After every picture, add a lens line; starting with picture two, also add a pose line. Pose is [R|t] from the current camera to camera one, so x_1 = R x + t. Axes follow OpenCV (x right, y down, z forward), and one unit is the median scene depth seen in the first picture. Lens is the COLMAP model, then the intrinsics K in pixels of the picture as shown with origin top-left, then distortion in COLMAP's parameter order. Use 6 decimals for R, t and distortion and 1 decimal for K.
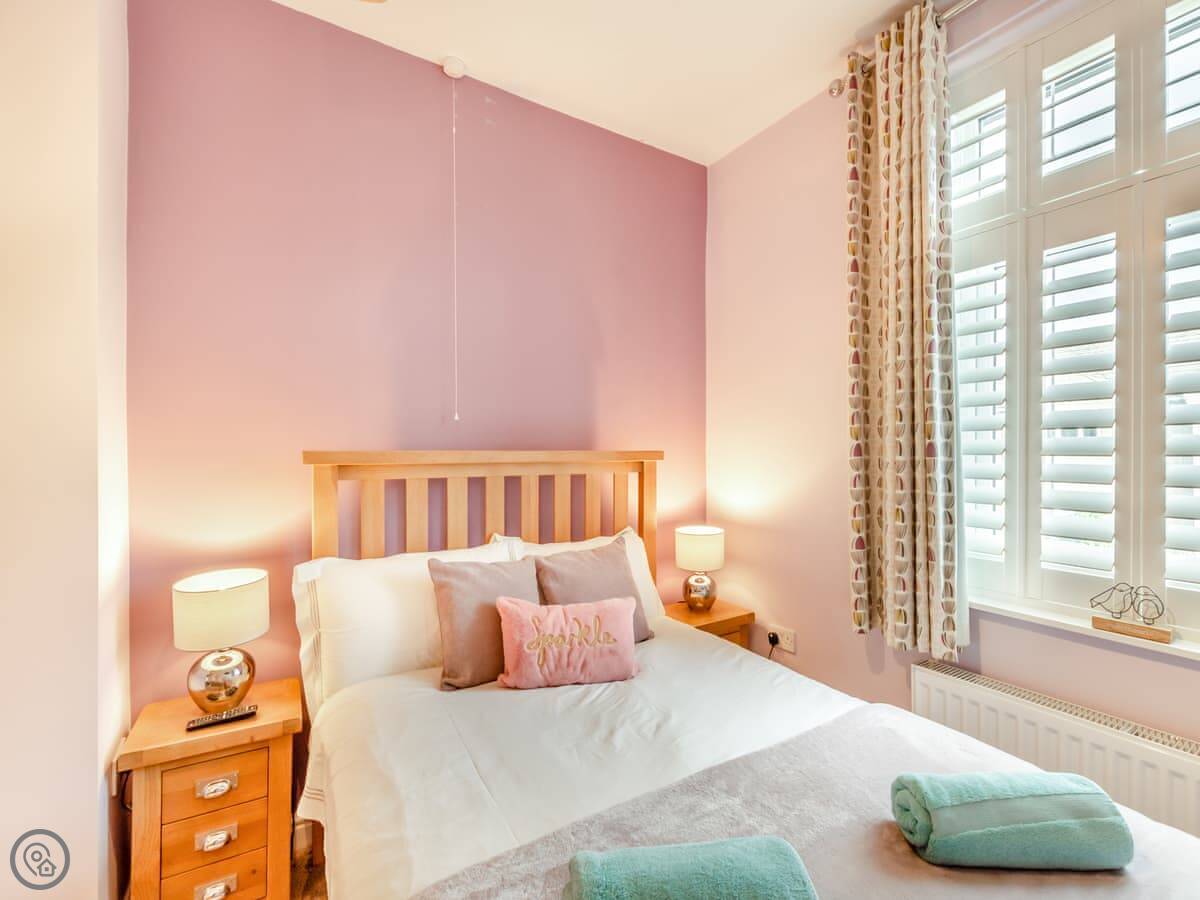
lens RADIAL K [[531.4, 0, 581.6], [0, 531.4, 452.2], [0, 0, 1]] dist [0.001736, 0.000343]
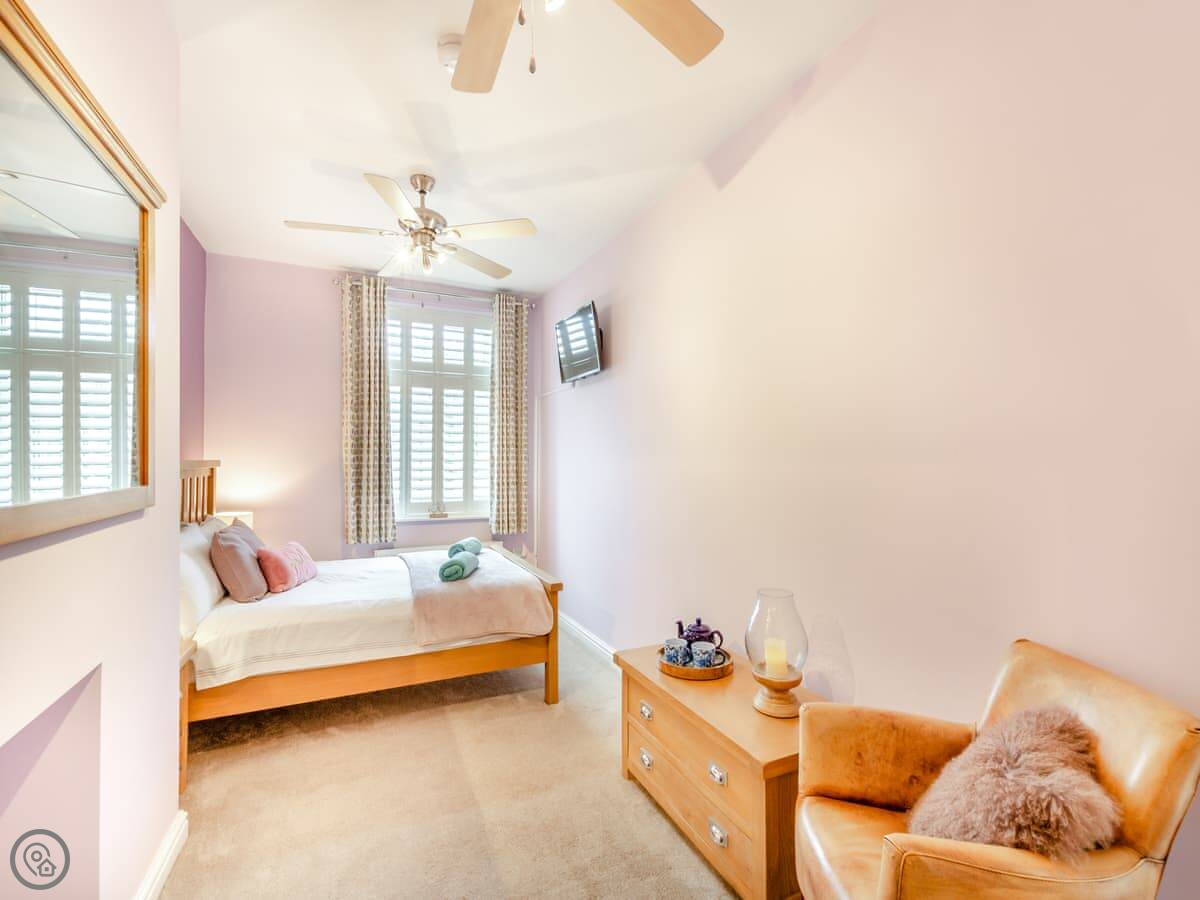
lens RADIAL K [[547.0, 0, 601.5], [0, 547.0, 451.3], [0, 0, 1]] dist [0.000260, 0.000155]
pose [[0.113800, 0.013422, 0.993413, -1.692014], [0.001776, 0.999904, -0.013713, -0.006337], [-0.993502, 0.003325, 0.113765, -0.276192]]
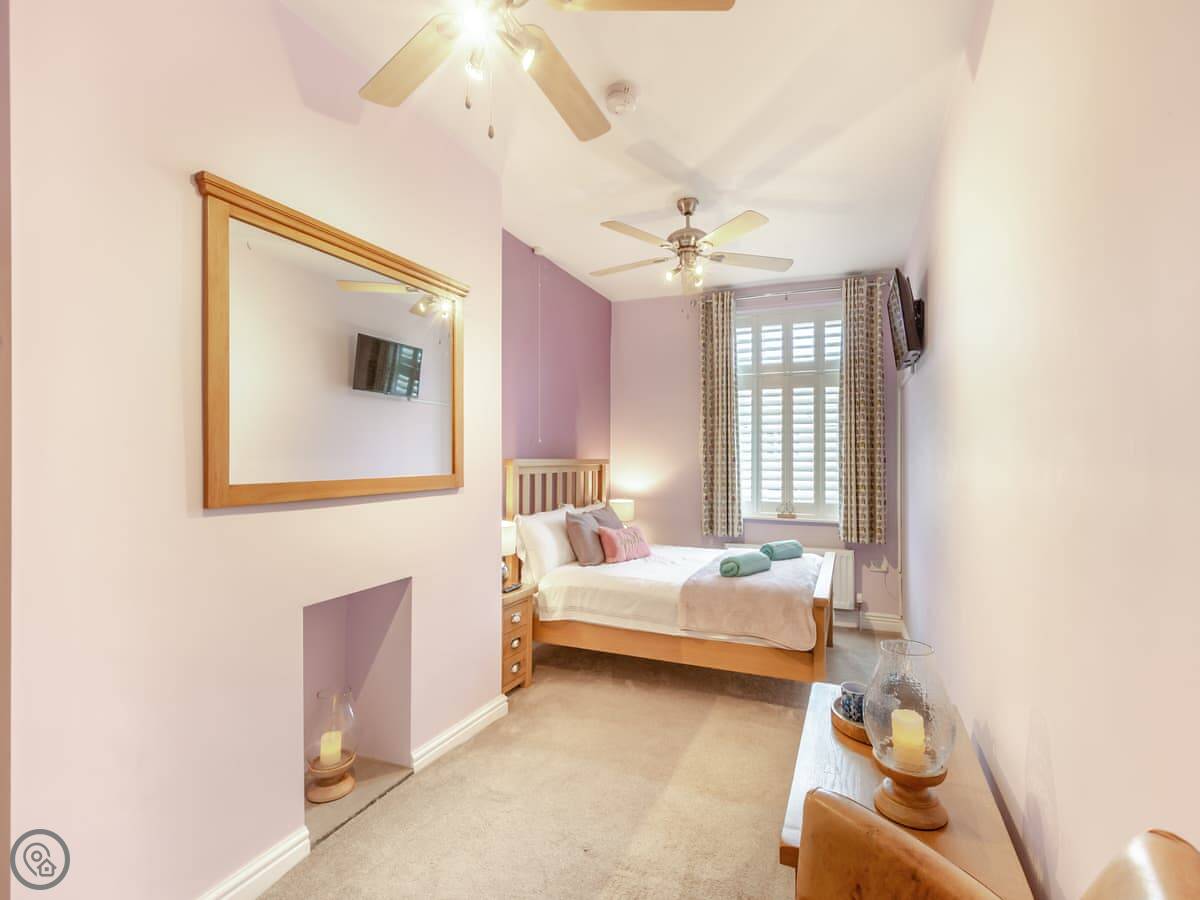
lens RADIAL K [[547.0, 0, 601.5], [0, 547.0, 451.3], [0, 0, 1]] dist [0.000260, 0.000155]
pose [[0.811283, 0.011659, 0.584537, -1.416273], [-0.004213, 0.999892, -0.014096, -0.004034], [-0.584638, 0.008973, 0.811245, -0.799813]]
